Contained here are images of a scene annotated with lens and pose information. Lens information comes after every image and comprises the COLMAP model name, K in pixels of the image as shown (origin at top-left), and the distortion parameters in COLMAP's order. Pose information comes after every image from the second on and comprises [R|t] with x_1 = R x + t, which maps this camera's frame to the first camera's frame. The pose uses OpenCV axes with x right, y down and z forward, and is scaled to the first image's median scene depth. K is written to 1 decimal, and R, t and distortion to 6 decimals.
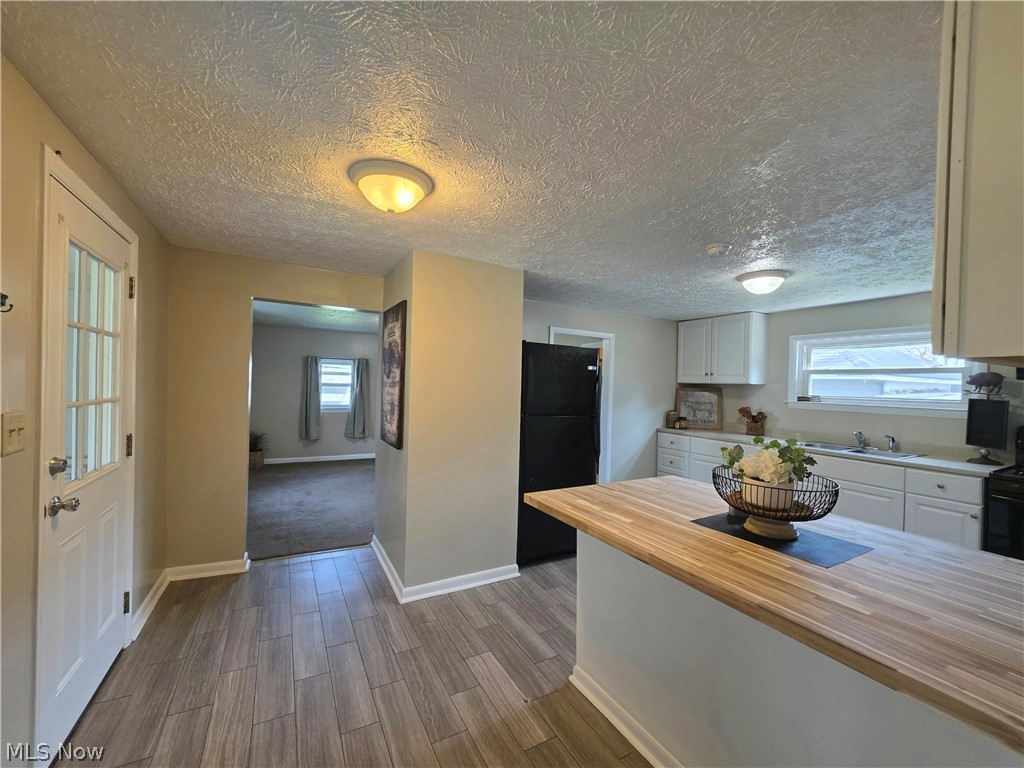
lens RADIAL K [[410.2, 0, 514.1], [0, 410.2, 382.5], [0, 0, 1]] dist [0.002349, -0.000333]
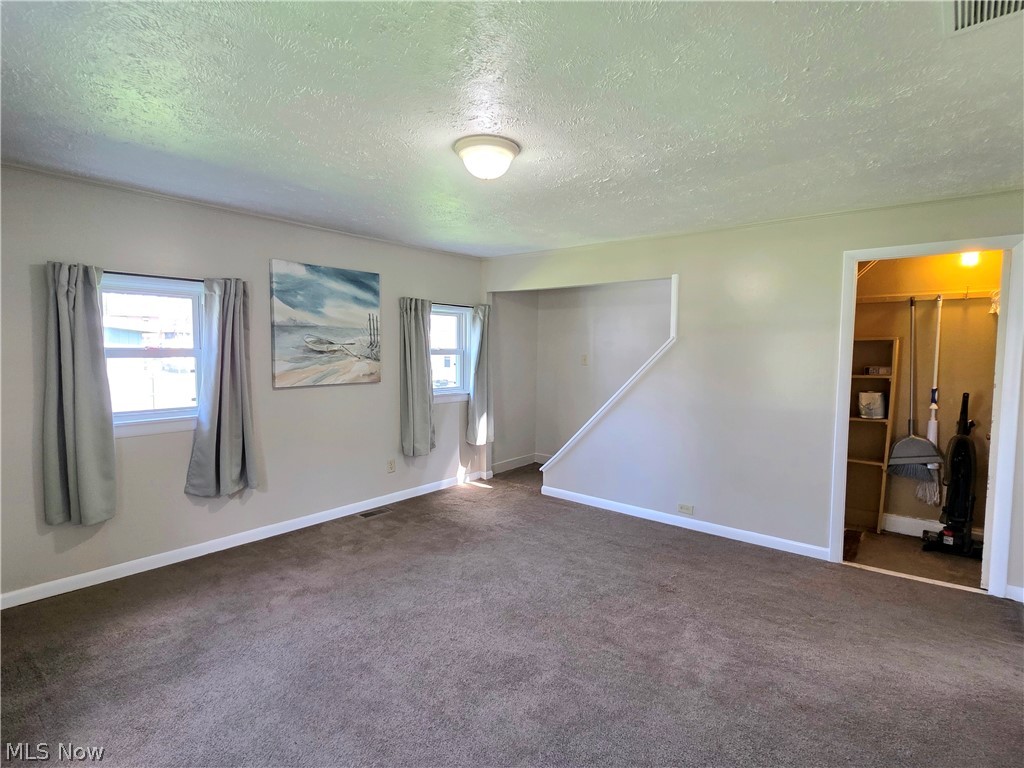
lens RADIAL K [[526.9, 0, 504.7], [0, 526.9, 374.7], [0, 0, 1]] dist [0.005885, 0.002199]
pose [[0.932898, -0.037555, 0.358177, -0.721864], [0.016478, 0.997958, 0.061717, 0.004104], [-0.359763, -0.051674, 0.931612, 1.078507]]
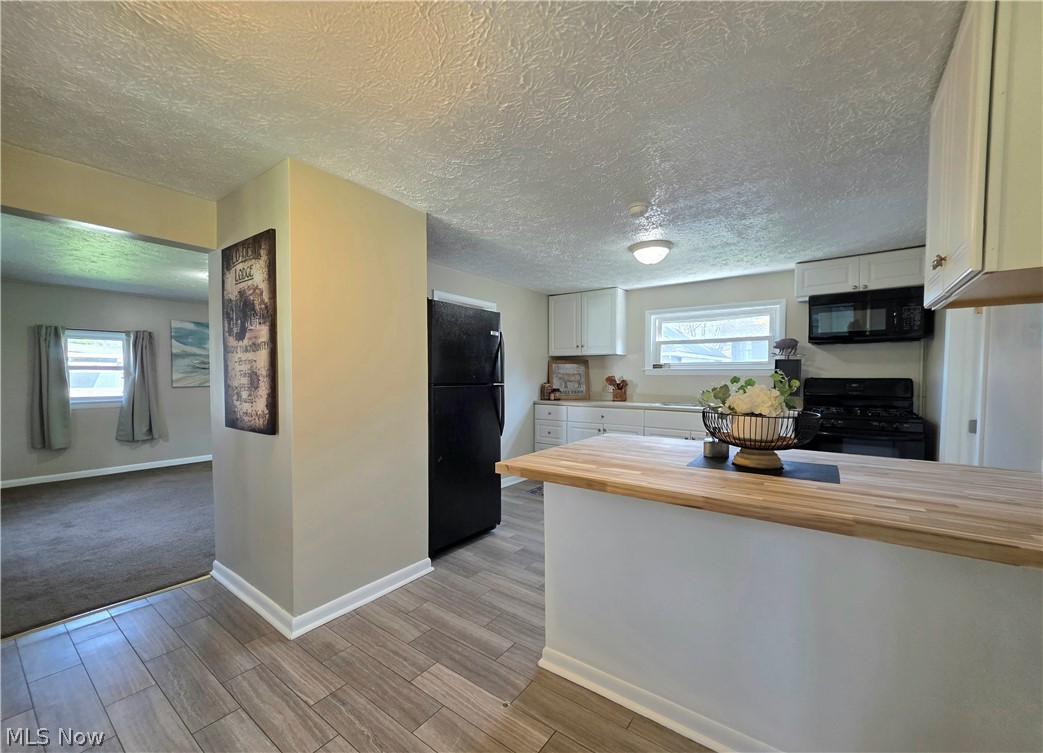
lens RADIAL K [[418.4, 0, 519.8], [0, 418.4, 383.3], [0, 0, 1]] dist [0.002549, -0.000296]
pose [[0.911848, -0.034567, 0.409071, -0.161374], [0.021276, 0.999089, 0.036998, 0.047525], [-0.409977, -0.025033, 0.911752, 0.126570]]
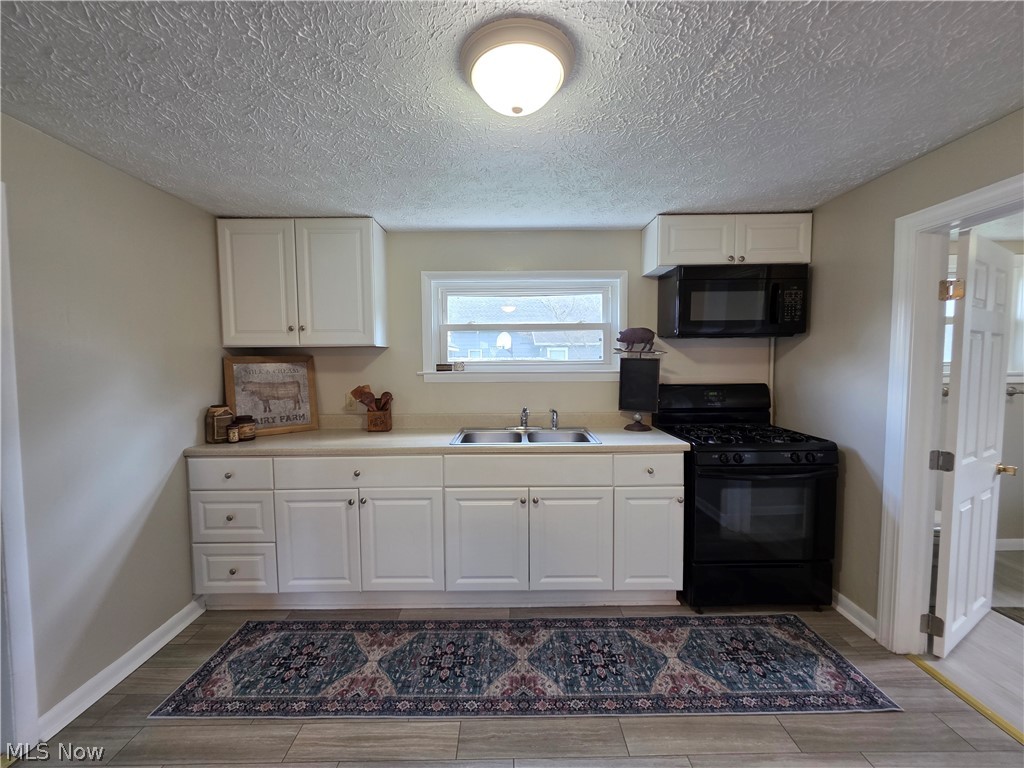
lens RADIAL K [[410.2, 0, 504.8], [0, 410.2, 381.7], [0, 0, 1]] dist [0.002349, -0.000333]
pose [[0.485382, -0.075375, 0.871047, 0.219382], [0.017490, 0.996915, 0.076520, 0.017843], [-0.874127, -0.021907, 0.485203, 0.778559]]
